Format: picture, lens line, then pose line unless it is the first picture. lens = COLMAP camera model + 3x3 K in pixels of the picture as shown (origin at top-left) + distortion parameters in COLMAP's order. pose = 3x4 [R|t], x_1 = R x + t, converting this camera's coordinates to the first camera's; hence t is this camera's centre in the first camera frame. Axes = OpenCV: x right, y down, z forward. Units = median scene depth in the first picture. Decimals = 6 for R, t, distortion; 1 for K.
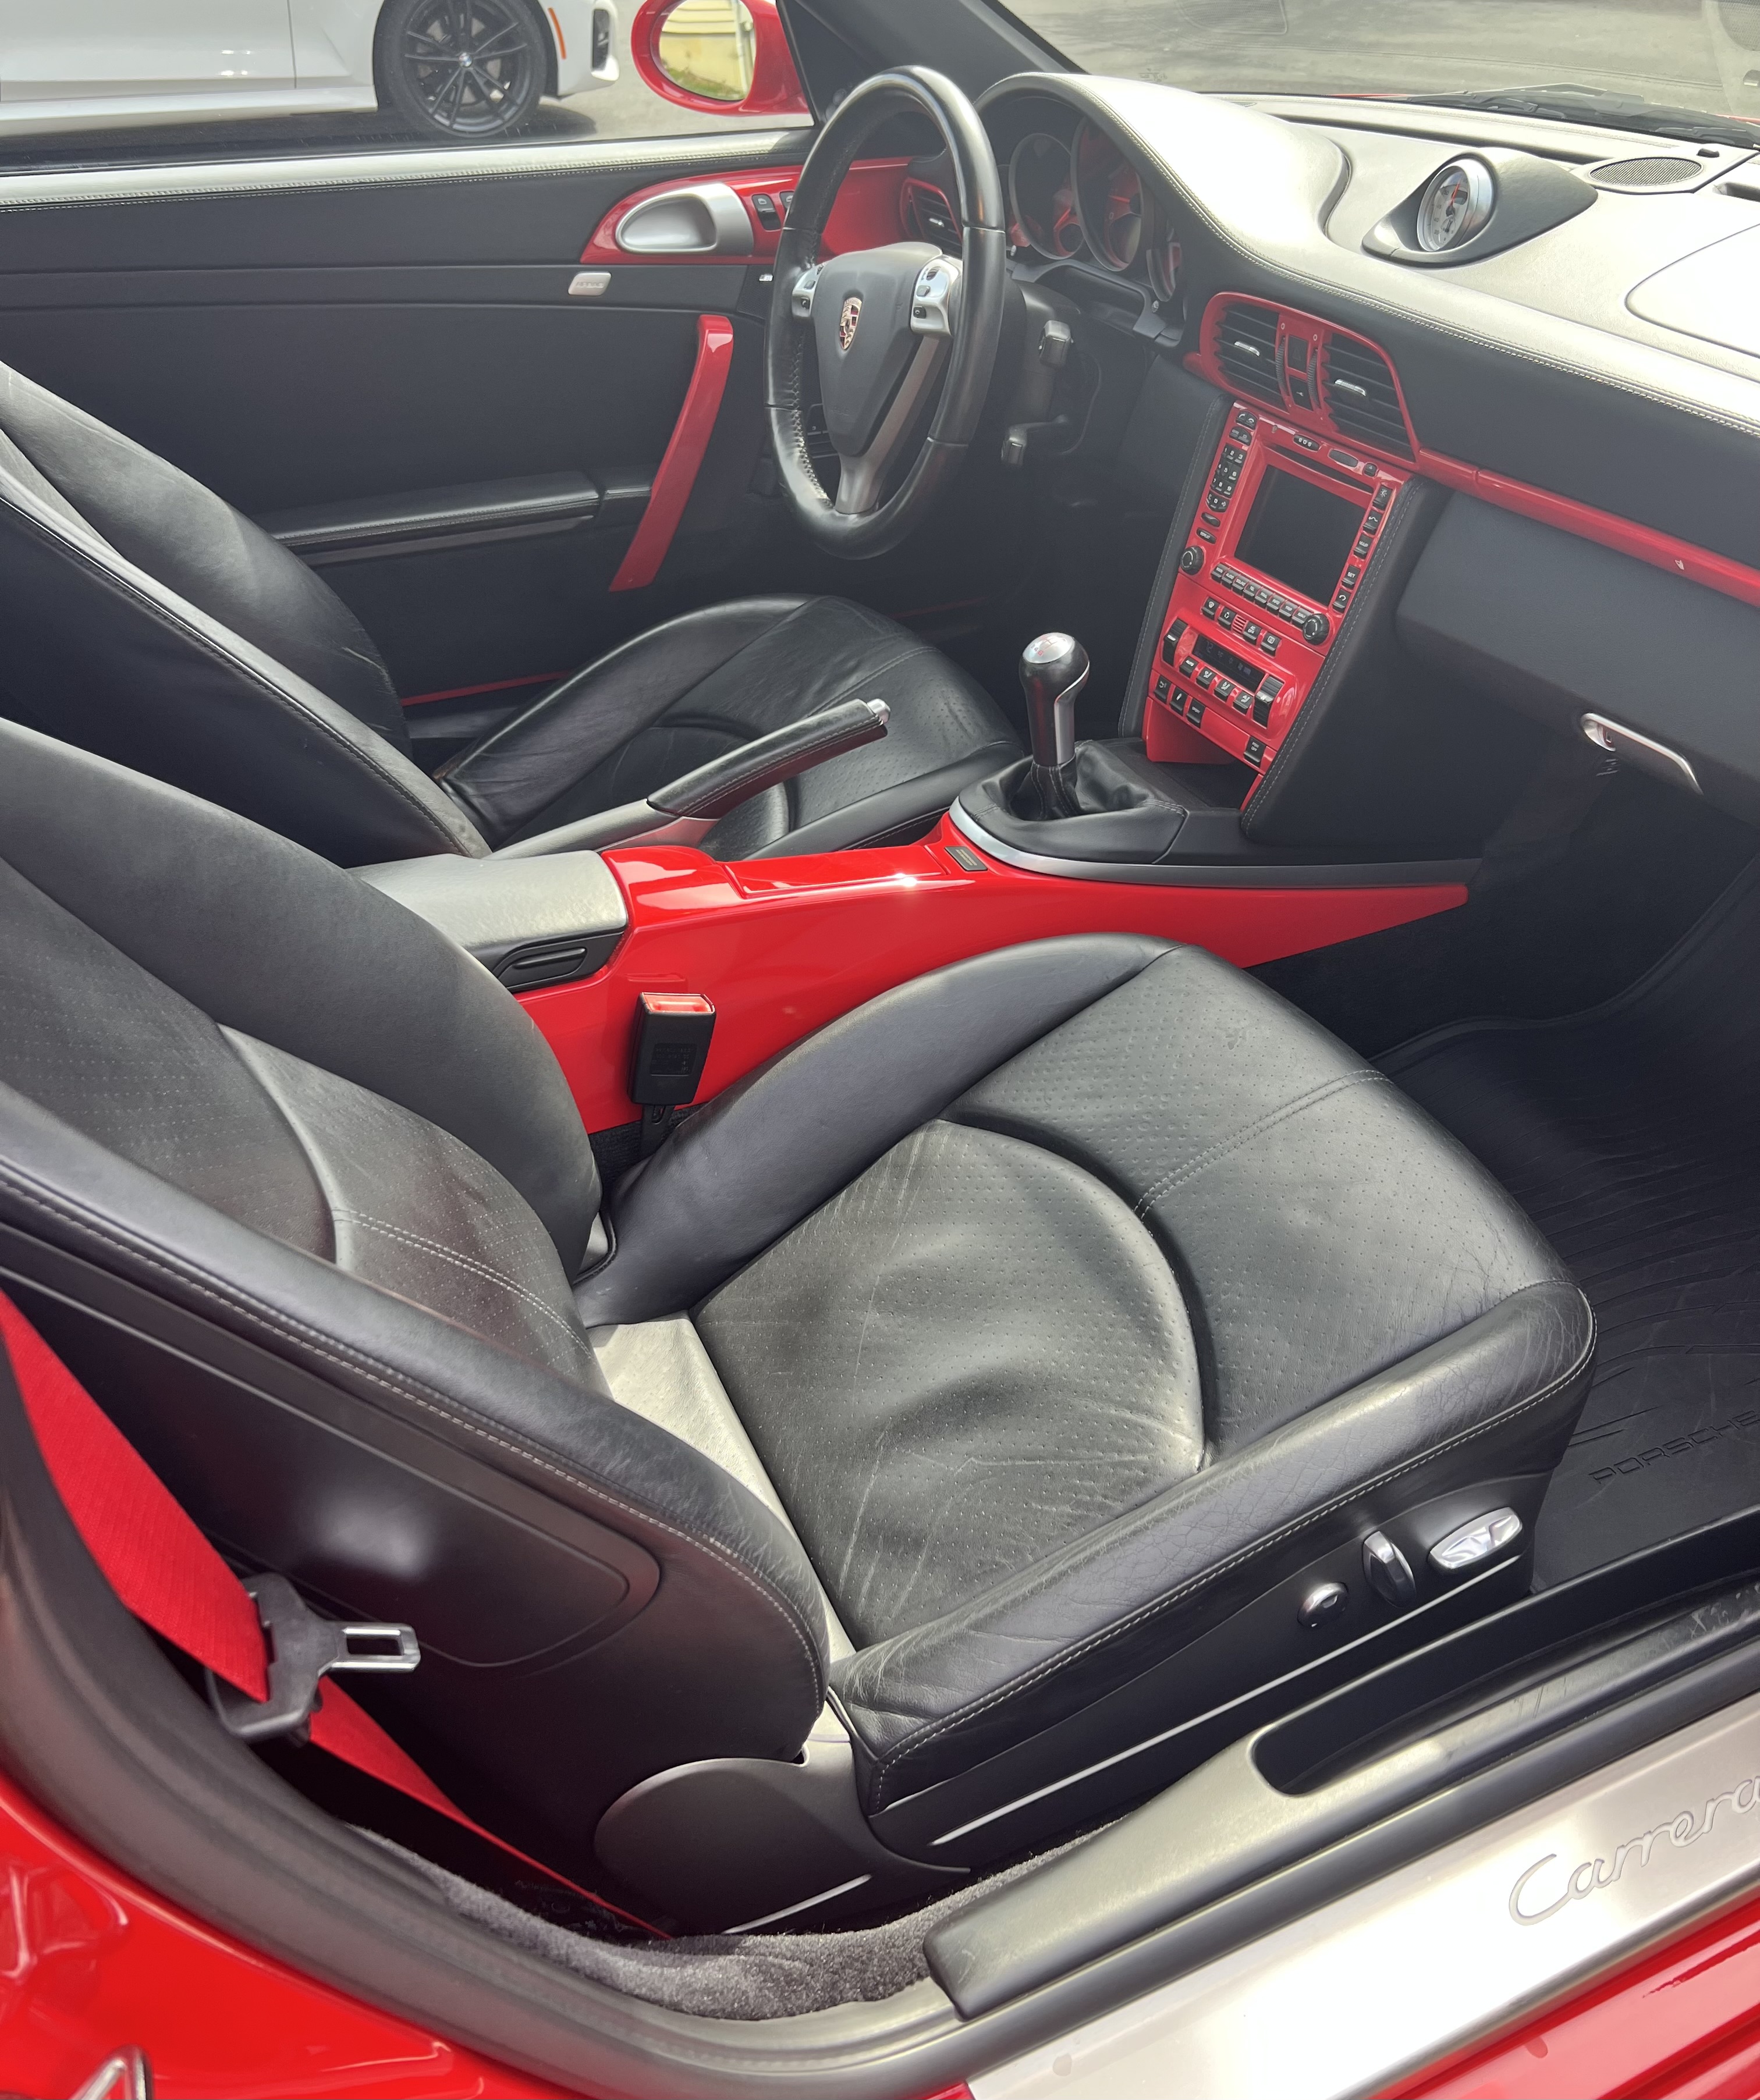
lens RADIAL K [[1752.8, 0, 880.0], [0, 1752.8, 1050.0], [0, 0, 1]] dist [0.049150, -0.047522]
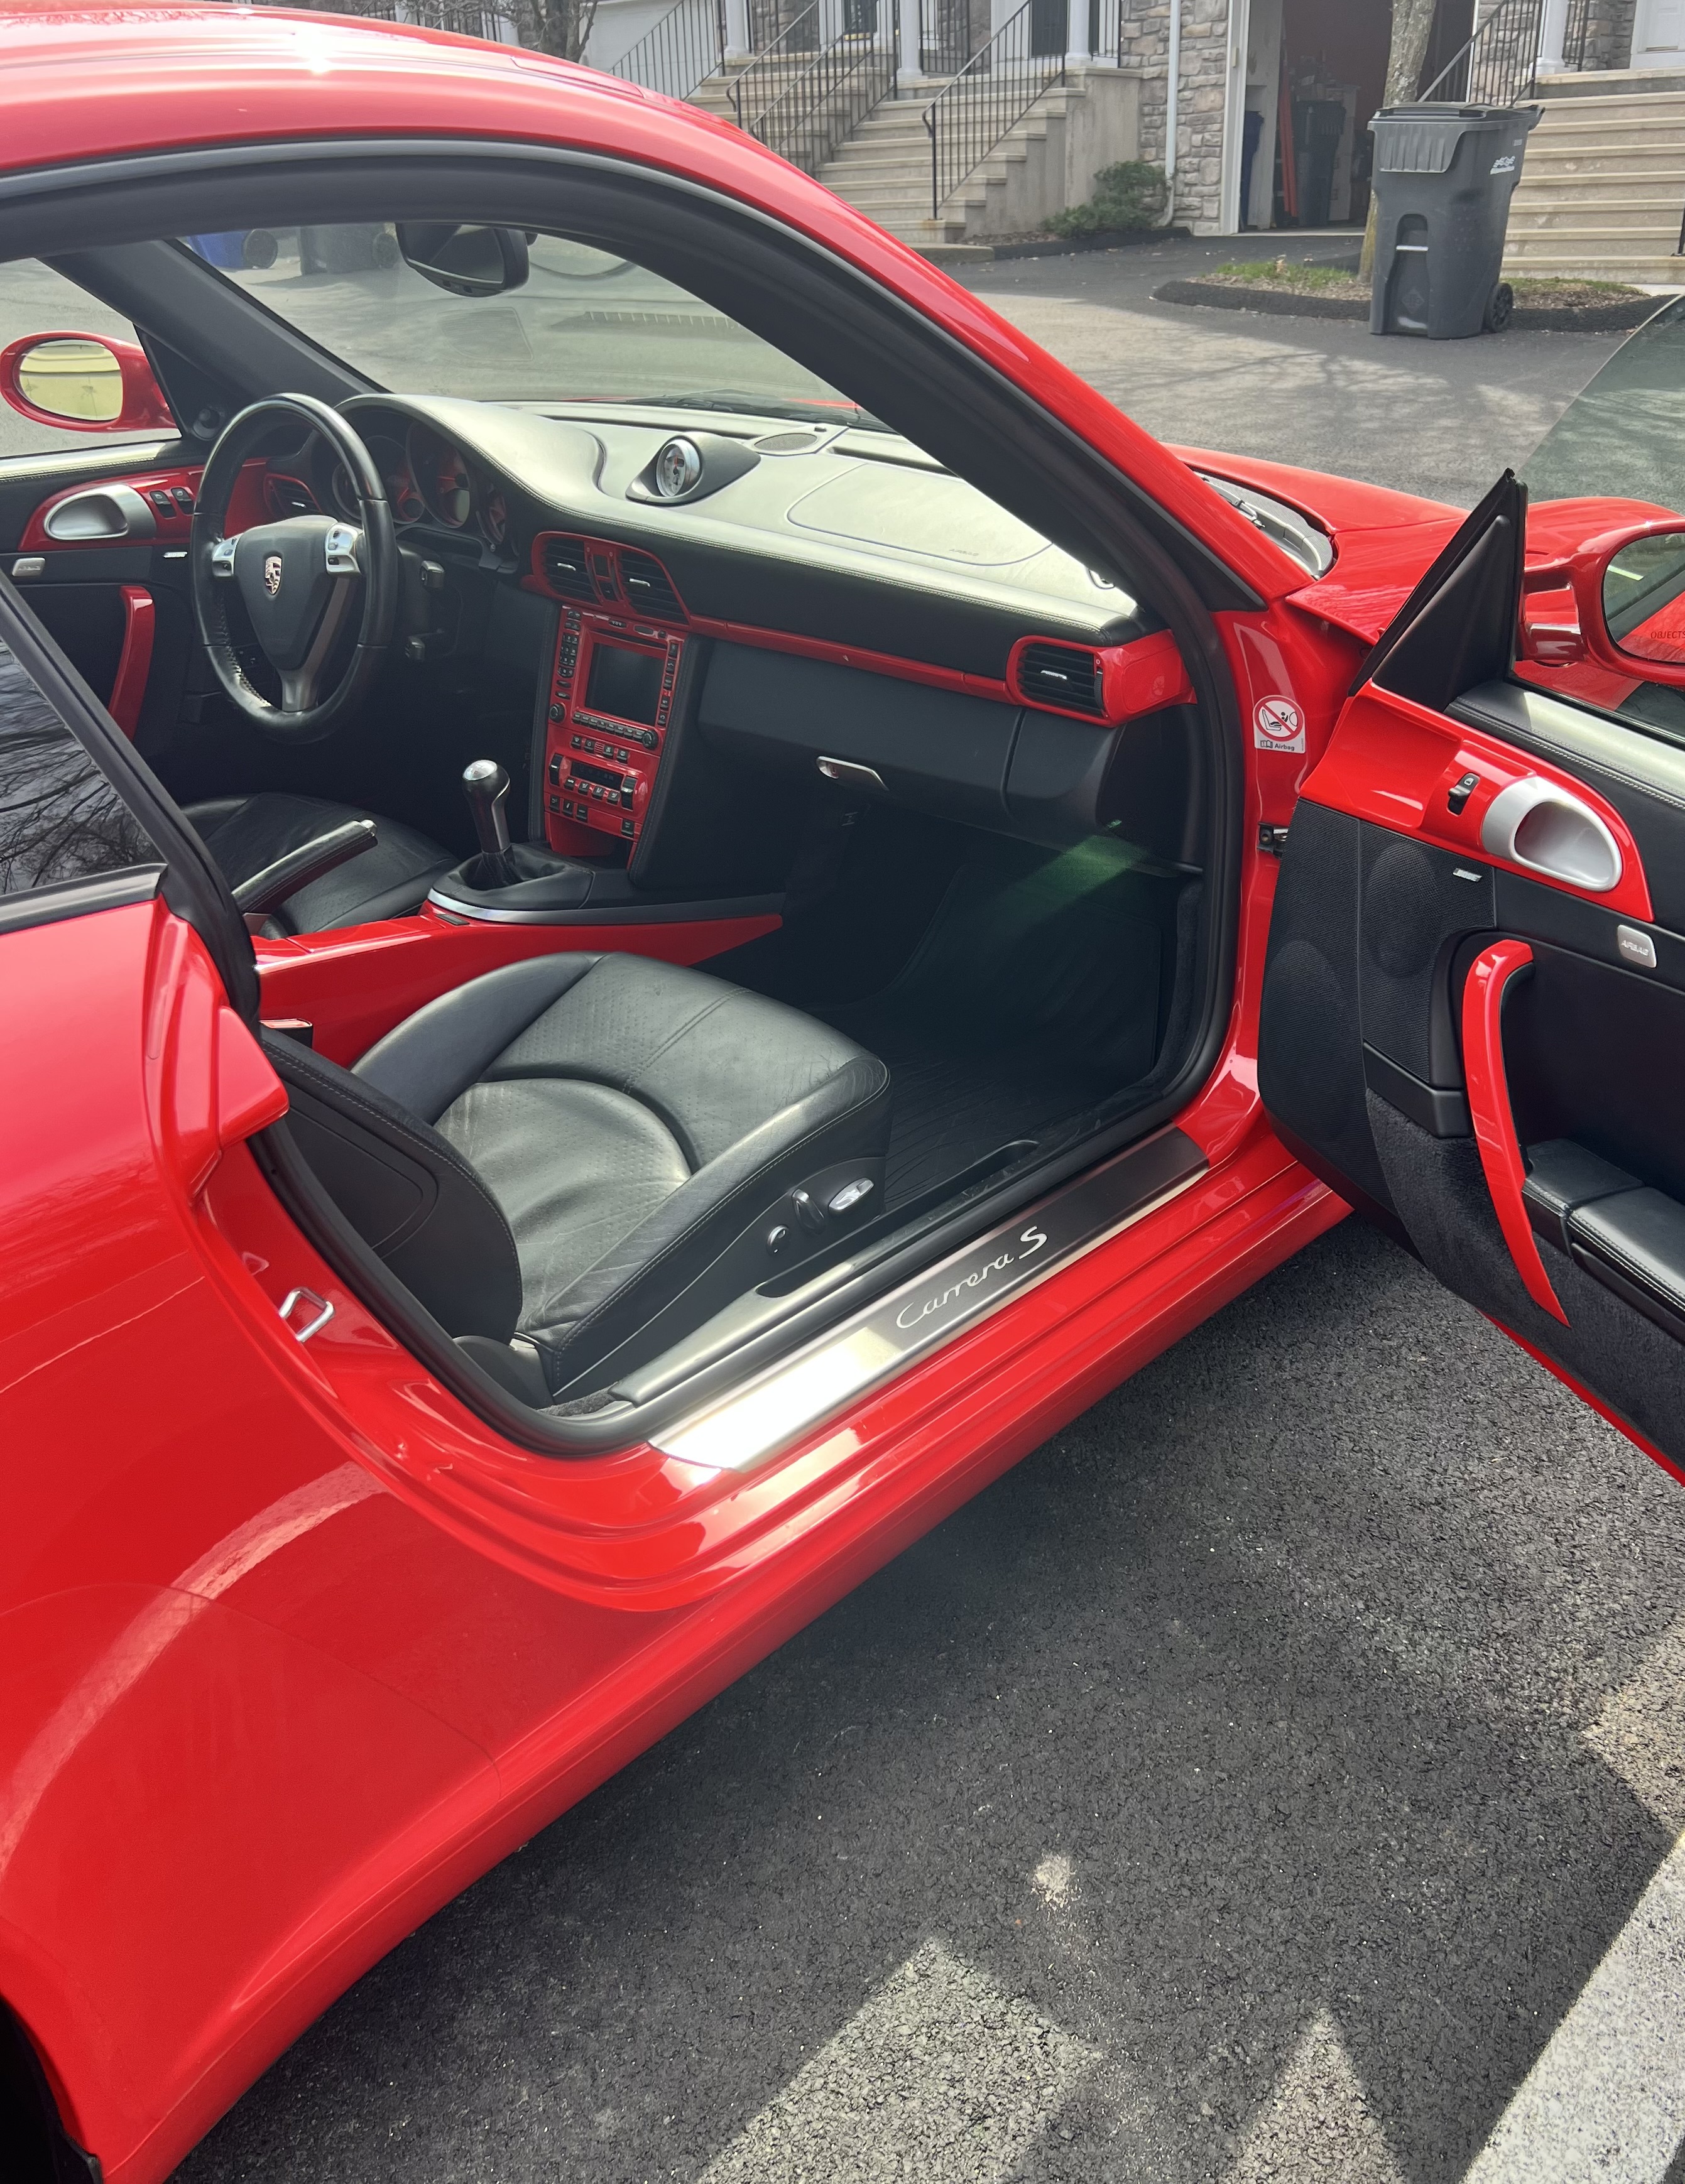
lens RADIAL K [[1466.6, 0, 842.5], [0, 1466.6, 1092.0], [0, 0, 1]] dist [0.008426, 0.001707]
pose [[0.922748, -0.197772, 0.330790, -0.075071], [0.214447, 0.976631, -0.014302, 0.105723], [-0.320231, 0.084134, 0.943596, -0.214419]]
